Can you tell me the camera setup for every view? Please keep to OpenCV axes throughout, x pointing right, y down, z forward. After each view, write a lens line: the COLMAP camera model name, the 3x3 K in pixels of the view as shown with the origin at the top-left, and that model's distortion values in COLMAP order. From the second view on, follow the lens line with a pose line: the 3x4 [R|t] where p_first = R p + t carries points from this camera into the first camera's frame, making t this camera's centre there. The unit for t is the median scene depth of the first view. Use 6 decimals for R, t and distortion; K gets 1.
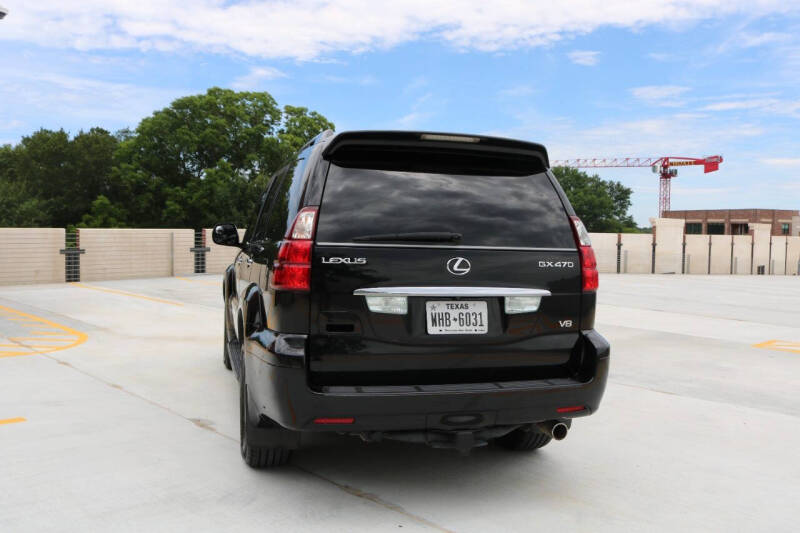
lens RADIAL K [[723.3, 0, 400.0], [0, 723.3, 266.5], [0, 0, 1]] dist [-0.163848, 0.151188]
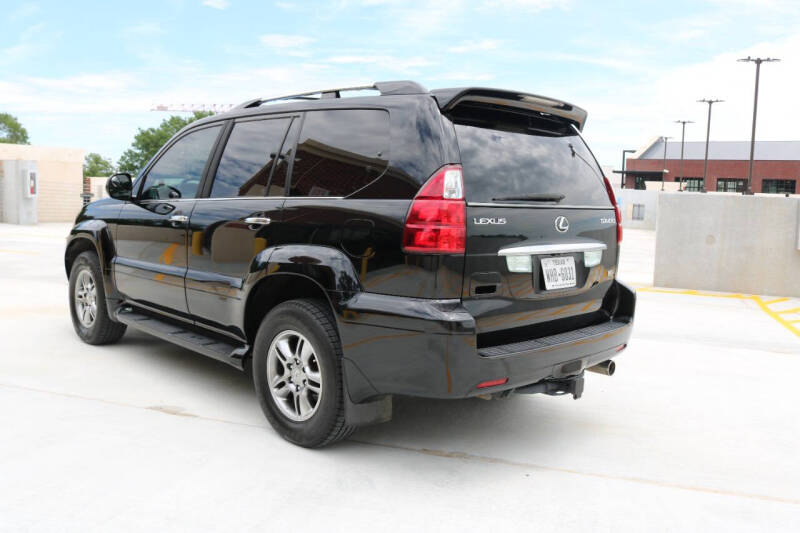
lens RADIAL K [[723.3, 0, 400.0], [0, 723.3, 266.5], [0, 0, 1]] dist [-0.163848, 0.151188]
pose [[0.872417, -0.045858, 0.486605, -0.635324], [0.008886, 0.996912, 0.078018, -0.022925], [-0.488681, -0.063740, 0.870131, 0.193171]]
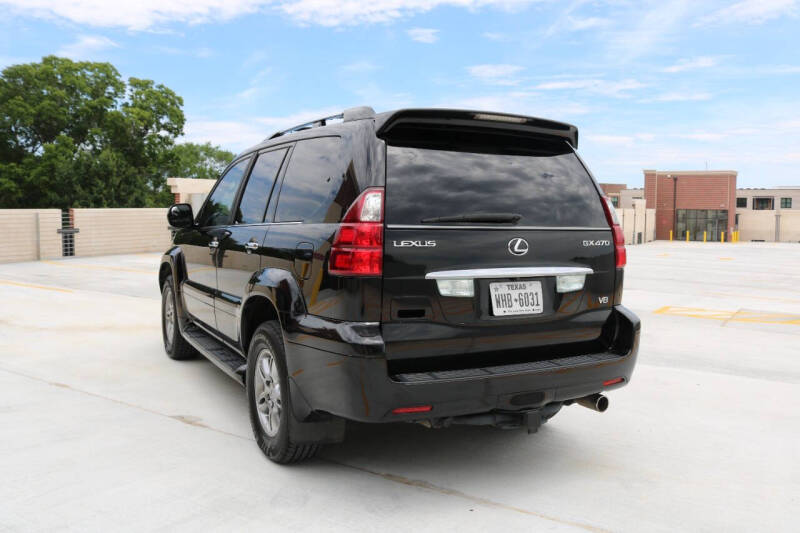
lens RADIAL K [[723.3, 0, 400.0], [0, 723.3, 266.5], [0, 0, 1]] dist [-0.163848, 0.151188]
pose [[0.975961, -0.025228, 0.216480, -0.292748], [0.017953, 0.999208, 0.035505, -0.011574], [-0.217204, -0.030765, 0.975641, 0.059708]]
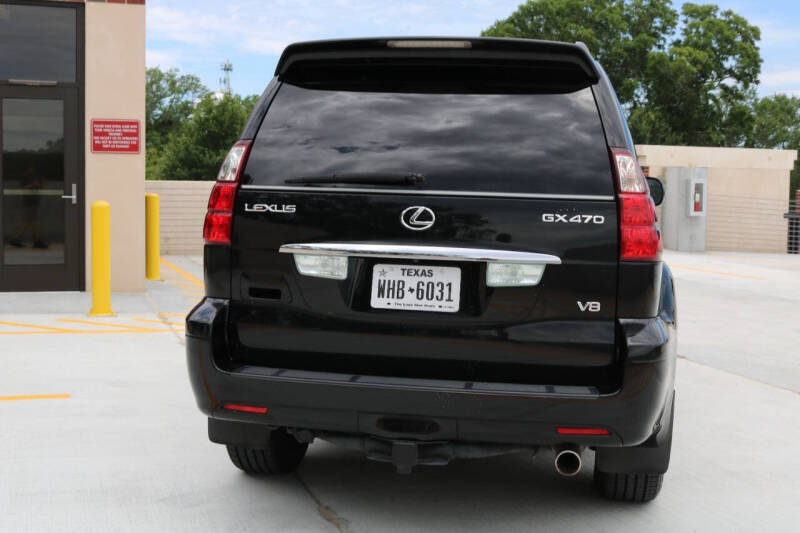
lens RADIAL K [[1061.8, 0, 400.0], [0, 1061.8, 266.5], [0, 0, 1]] dist [-0.074313, 0.072972]
pose [[0.901448, 0.033980, -0.431552, 0.528291], [-0.025637, 0.999355, 0.025135, 0.021907], [0.432127, -0.011594, 0.901738, 0.014416]]
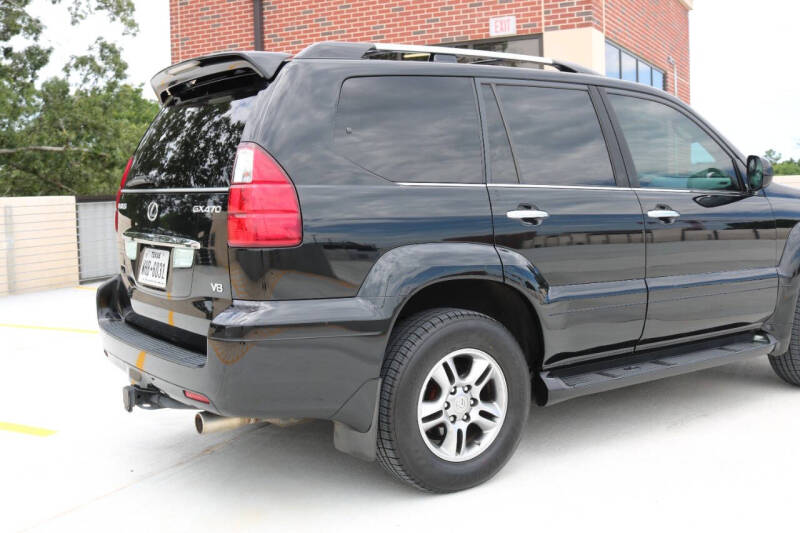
lens RADIAL K [[922.0, 0, 400.0], [0, 922.0, 266.5], [0, 0, 1]] dist [-0.124044, 0.152290]
pose [[0.313295, 0.056020, -0.948002, 1.274954], [-0.014174, 0.998423, 0.054315, 0.001683], [0.949550, -0.003580, 0.313595, 0.924019]]
